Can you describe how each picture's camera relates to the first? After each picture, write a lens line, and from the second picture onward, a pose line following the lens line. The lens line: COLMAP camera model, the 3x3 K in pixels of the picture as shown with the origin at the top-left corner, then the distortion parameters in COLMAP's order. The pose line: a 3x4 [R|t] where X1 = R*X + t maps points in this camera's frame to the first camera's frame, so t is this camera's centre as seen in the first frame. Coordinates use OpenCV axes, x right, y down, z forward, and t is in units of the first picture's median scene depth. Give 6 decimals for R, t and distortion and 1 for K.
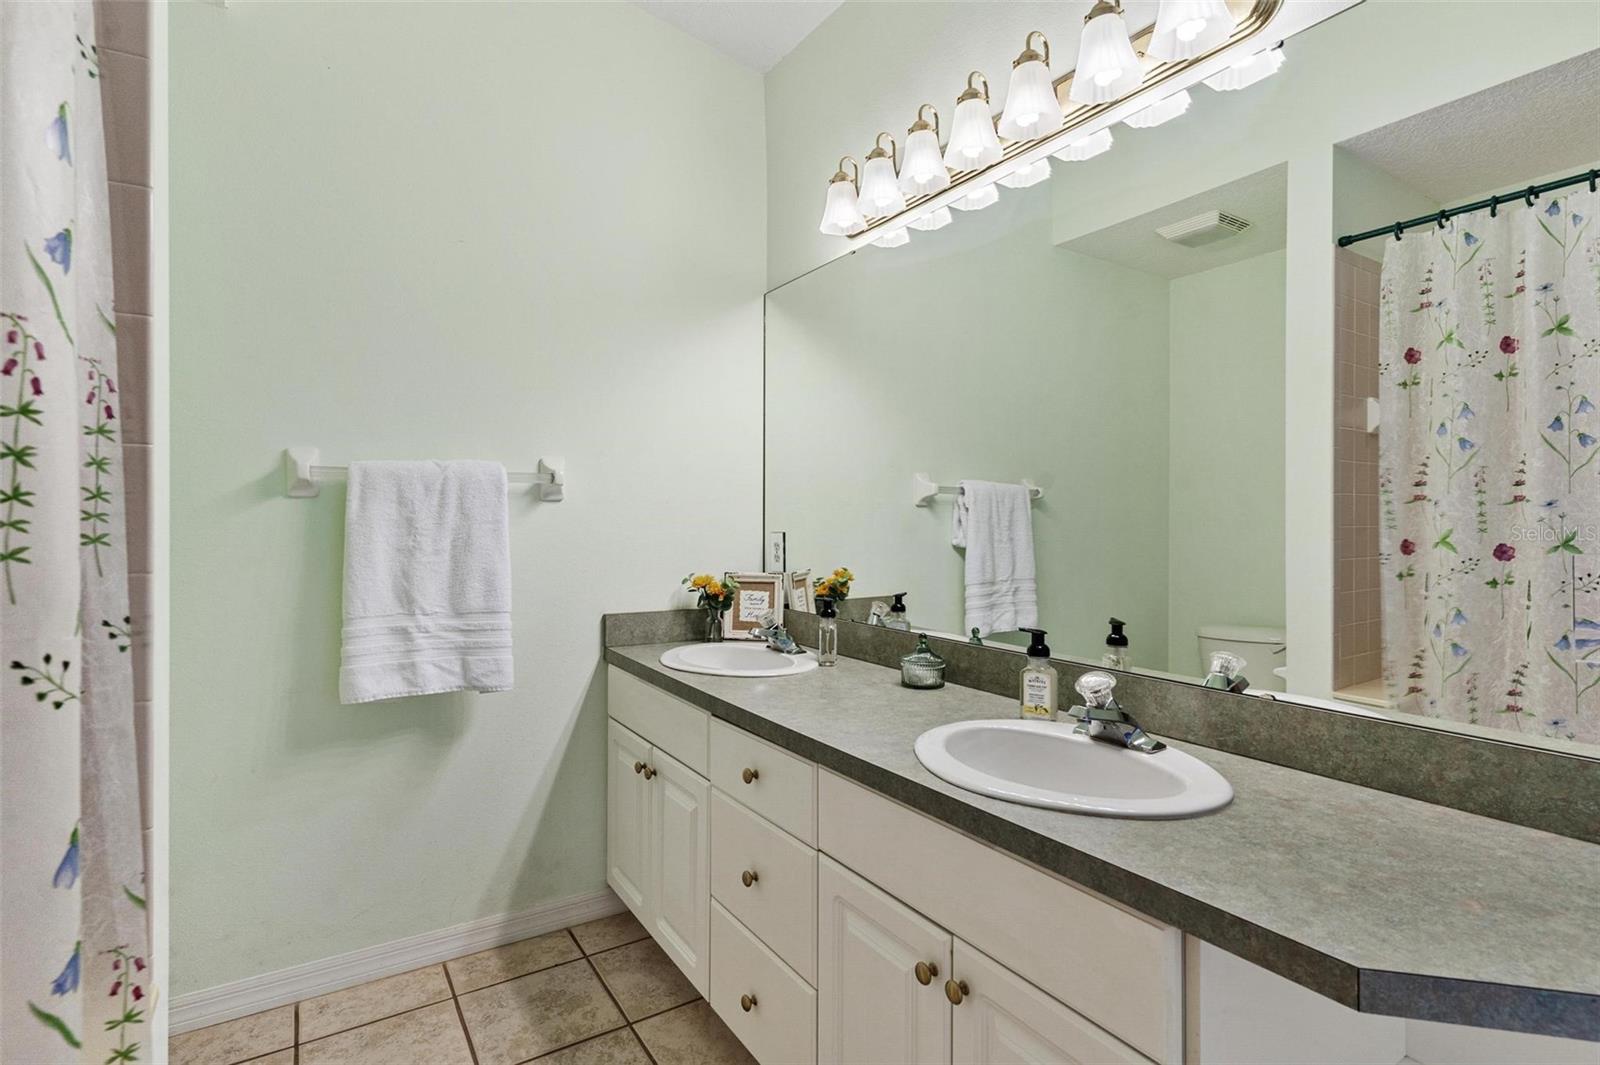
lens RADIAL K [[774.6, 0, 790.4], [0, 774.6, 529.1], [0, 0, 1]] dist [0.001025, 0.000937]
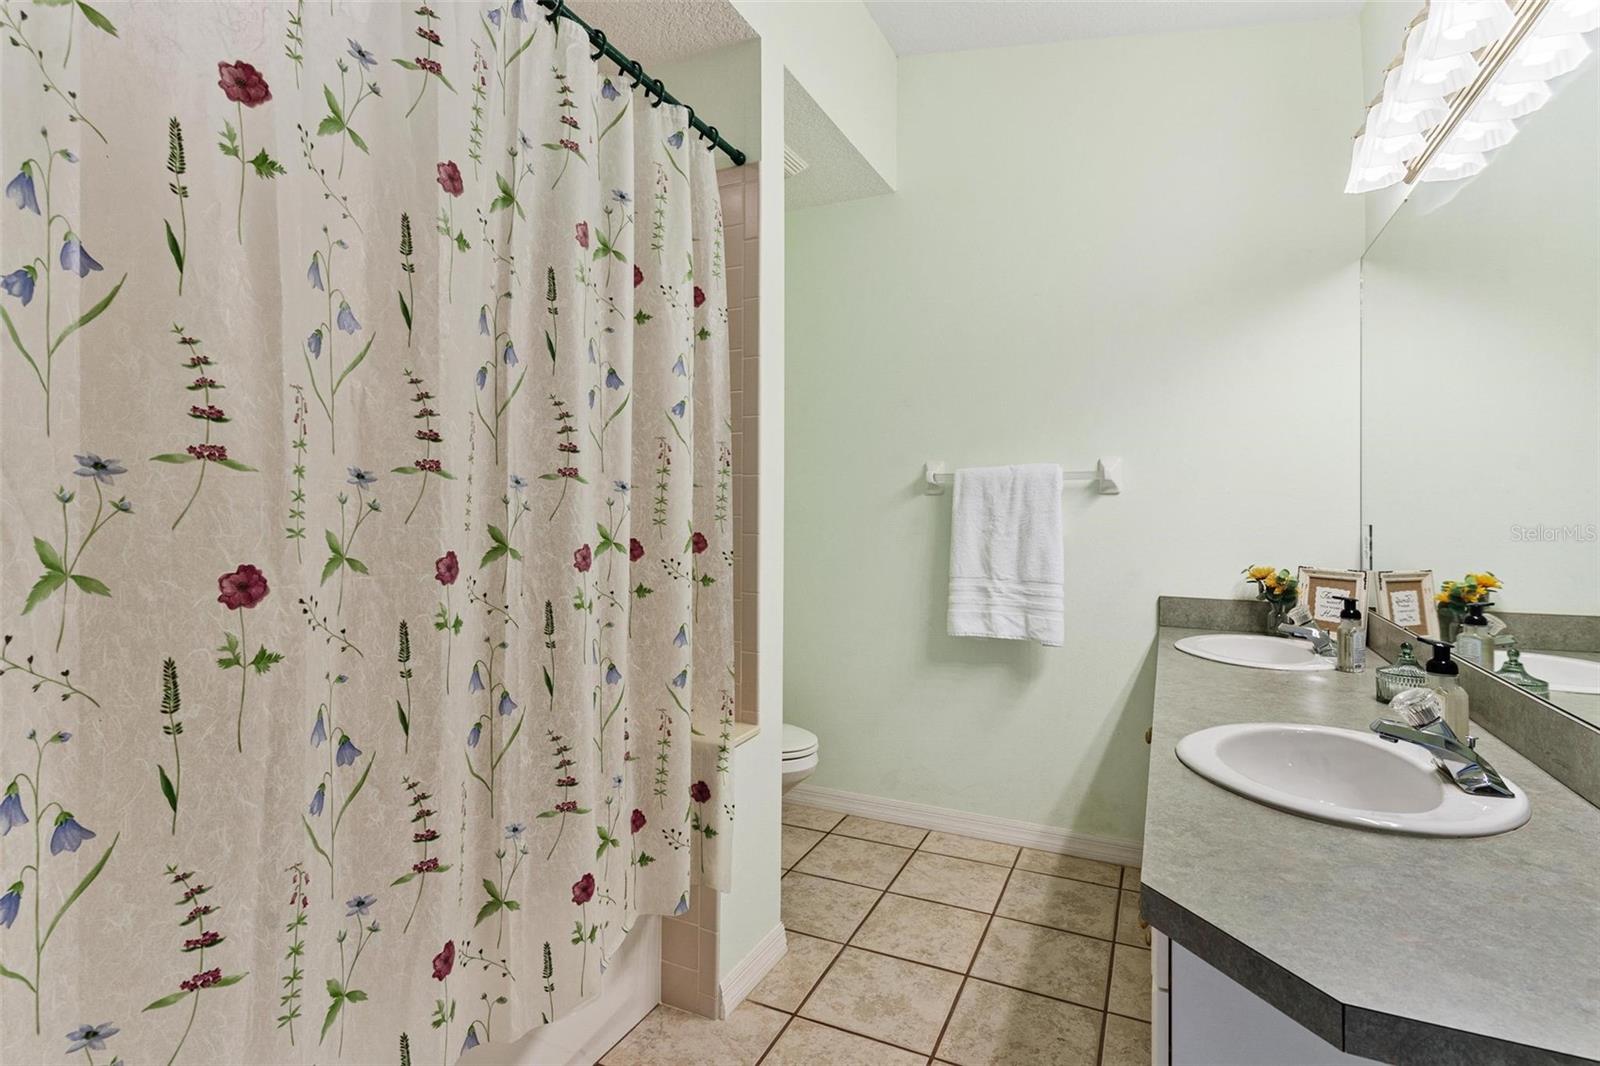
lens RADIAL K [[779.1, 0, 797.7], [0, 779.1, 522.7], [0, 0, 1]] dist [0.001399, 0.000093]
pose [[0.538126, 0.015881, -0.842715, 0.482231], [-0.012392, 0.999863, 0.010929, 0.000034], [0.842773, 0.004562, 0.538249, -0.034836]]
